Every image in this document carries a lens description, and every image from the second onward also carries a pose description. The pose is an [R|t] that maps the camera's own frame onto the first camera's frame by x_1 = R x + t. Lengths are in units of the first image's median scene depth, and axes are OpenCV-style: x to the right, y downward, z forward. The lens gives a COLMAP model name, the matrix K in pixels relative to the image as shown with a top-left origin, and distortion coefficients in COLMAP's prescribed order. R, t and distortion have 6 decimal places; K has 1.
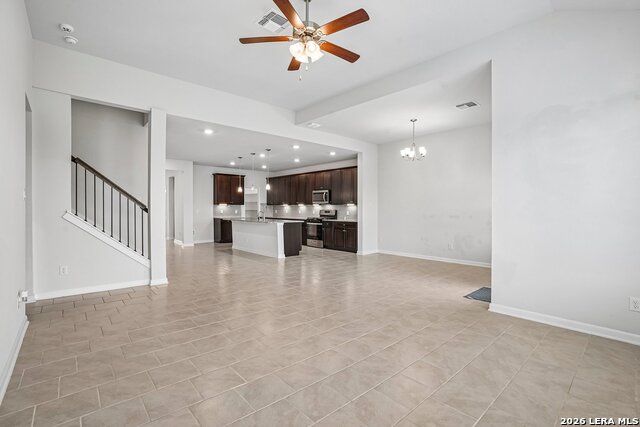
lens RADIAL K [[294.0, 0, 317.0], [0, 294.0, 209.6], [0, 0, 1]] dist [-0.000334, 0.000933]
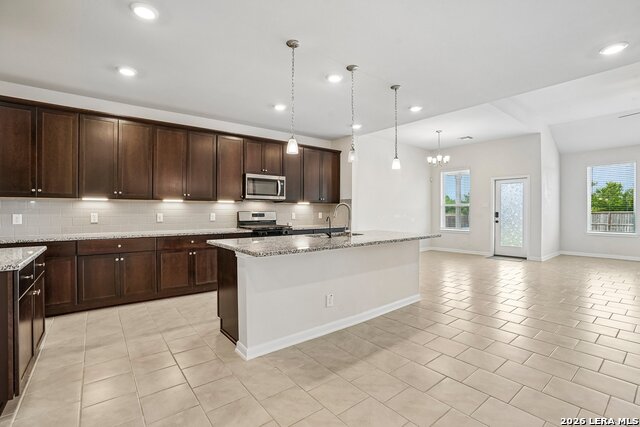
lens RADIAL K [[294.0, 0, 318.1], [0, 294.0, 211.4], [0, 0, 1]] dist [-0.000334, 0.000933]
pose [[0.050481, -0.009390, 0.998681, -0.467571], [0.005825, 0.999942, 0.009108, -0.003361], [-0.998708, 0.005357, 0.050533, 0.793854]]
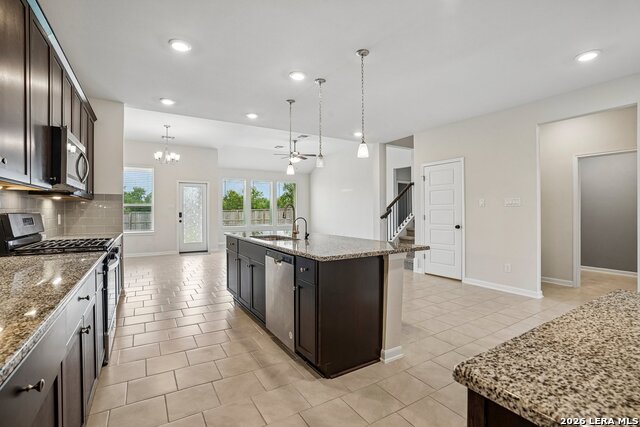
lens RADIAL K [[294.0, 0, 317.8], [0, 294.0, 212.7], [0, 0, 1]] dist [-0.000334, 0.000933]
pose [[-0.985777, -0.006442, 0.167938, -0.219409], [-0.003921, 0.999875, 0.015343, -0.004817], [-0.168015, 0.014467, -0.985678, 1.098934]]
